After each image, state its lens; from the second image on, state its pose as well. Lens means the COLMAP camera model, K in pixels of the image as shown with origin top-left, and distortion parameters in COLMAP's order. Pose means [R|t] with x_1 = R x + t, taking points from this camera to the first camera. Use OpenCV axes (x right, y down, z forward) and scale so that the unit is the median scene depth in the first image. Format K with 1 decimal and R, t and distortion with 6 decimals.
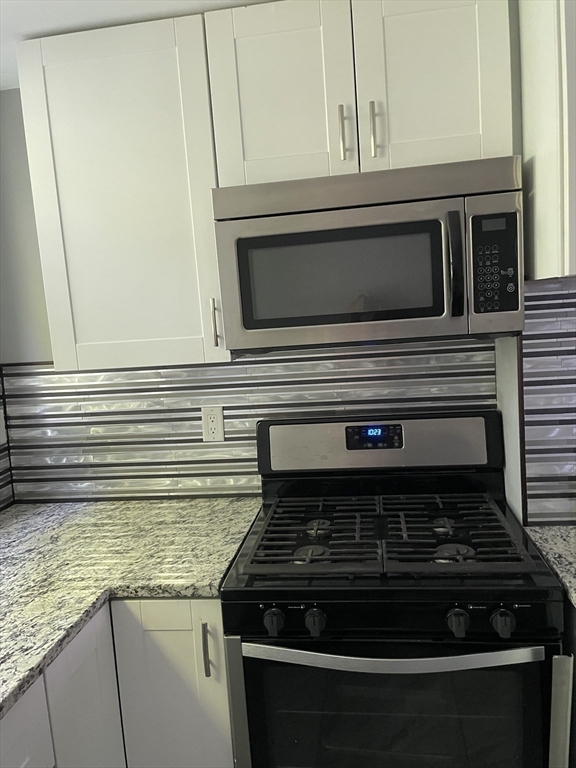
lens RADIAL K [[588.3, 0, 288.3], [0, 588.3, 365.4], [0, 0, 1]] dist [0.065041, 0.000054]
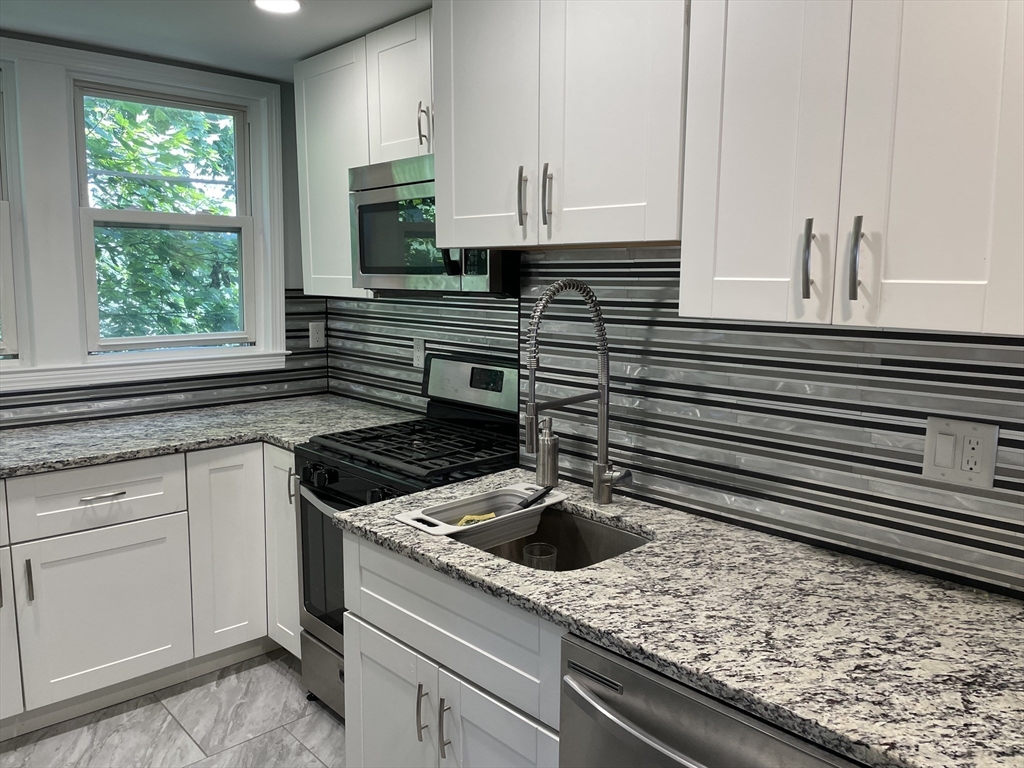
lens RADIAL K [[784.5, 0, 512.0], [0, 784.5, 384.0], [0, 0, 1]] dist [0.055636, -0.141113]
pose [[0.768289, 0.160659, -0.619614, 1.093421], [-0.110778, 0.986756, 0.118496, -0.052186], [0.630445, -0.022400, 0.775911, -0.133296]]
